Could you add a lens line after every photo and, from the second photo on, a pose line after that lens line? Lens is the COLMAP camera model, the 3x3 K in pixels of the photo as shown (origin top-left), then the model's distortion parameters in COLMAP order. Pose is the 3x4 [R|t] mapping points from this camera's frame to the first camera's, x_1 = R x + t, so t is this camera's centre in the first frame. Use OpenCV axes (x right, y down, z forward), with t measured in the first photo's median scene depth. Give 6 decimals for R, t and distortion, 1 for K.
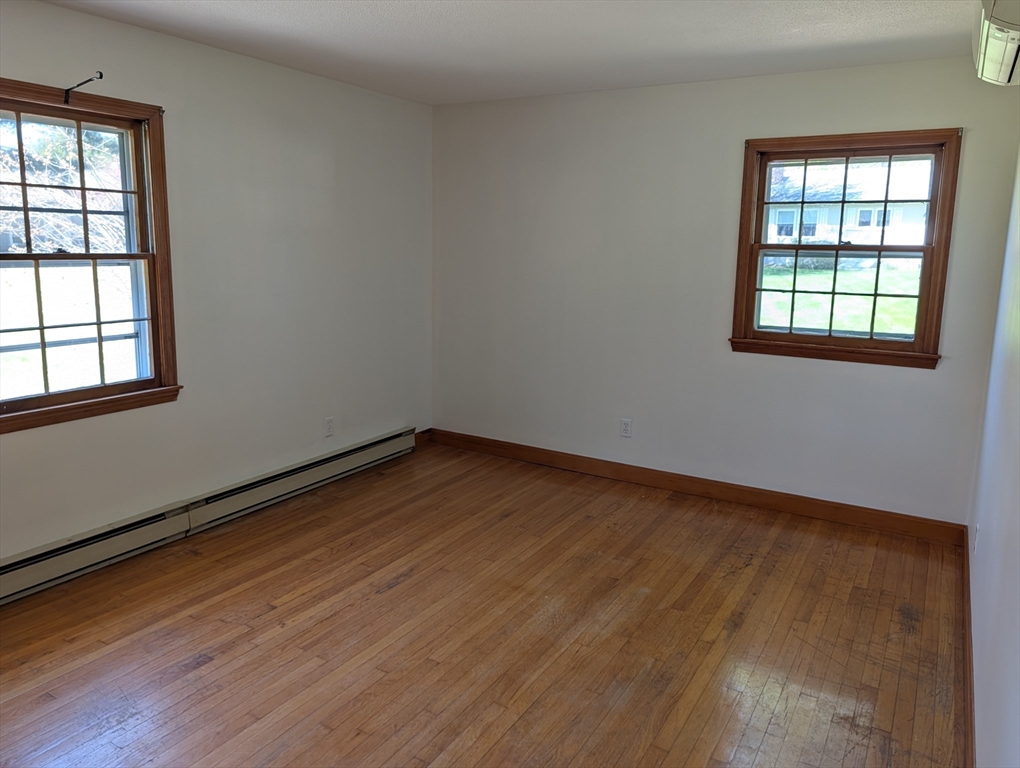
lens RADIAL K [[729.5, 0, 505.0], [0, 729.5, 382.1], [0, 0, 1]] dist [0.044786, -0.054929]
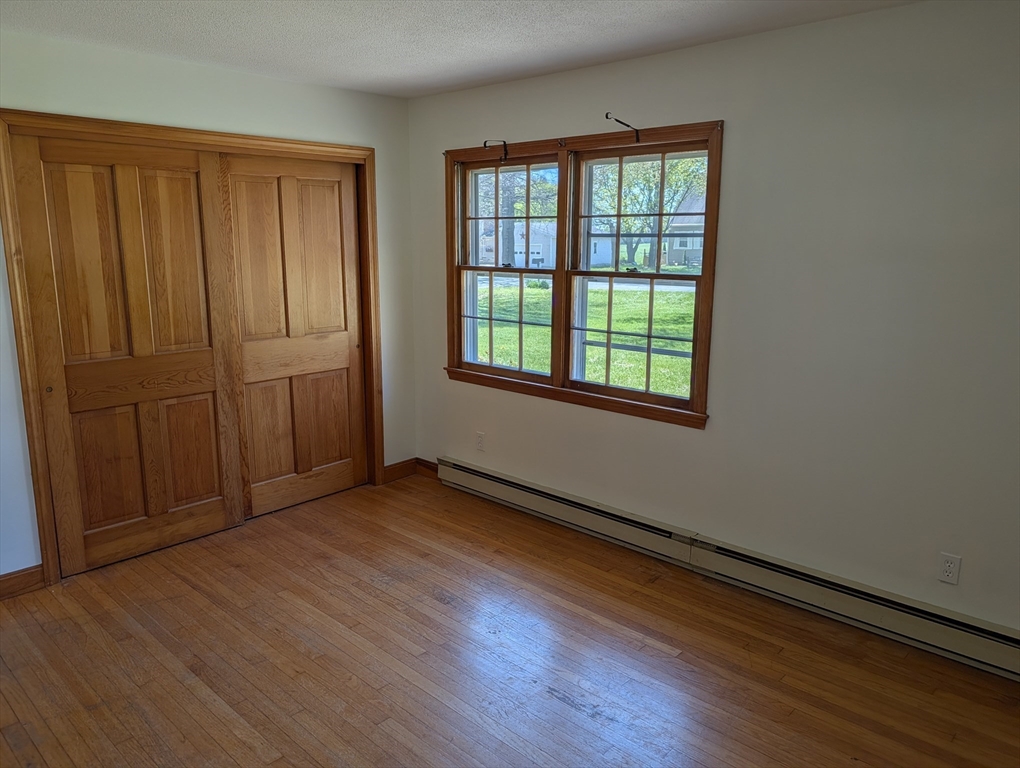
lens RADIAL K [[729.5, 0, 505.0], [0, 729.5, 382.1], [0, 0, 1]] dist [0.044786, -0.054929]
pose [[-0.207670, 0.170192, -0.963280, 0.505525], [-0.192693, 0.958336, 0.210860, -0.183372], [0.959032, 0.229407, -0.166222, 0.891747]]
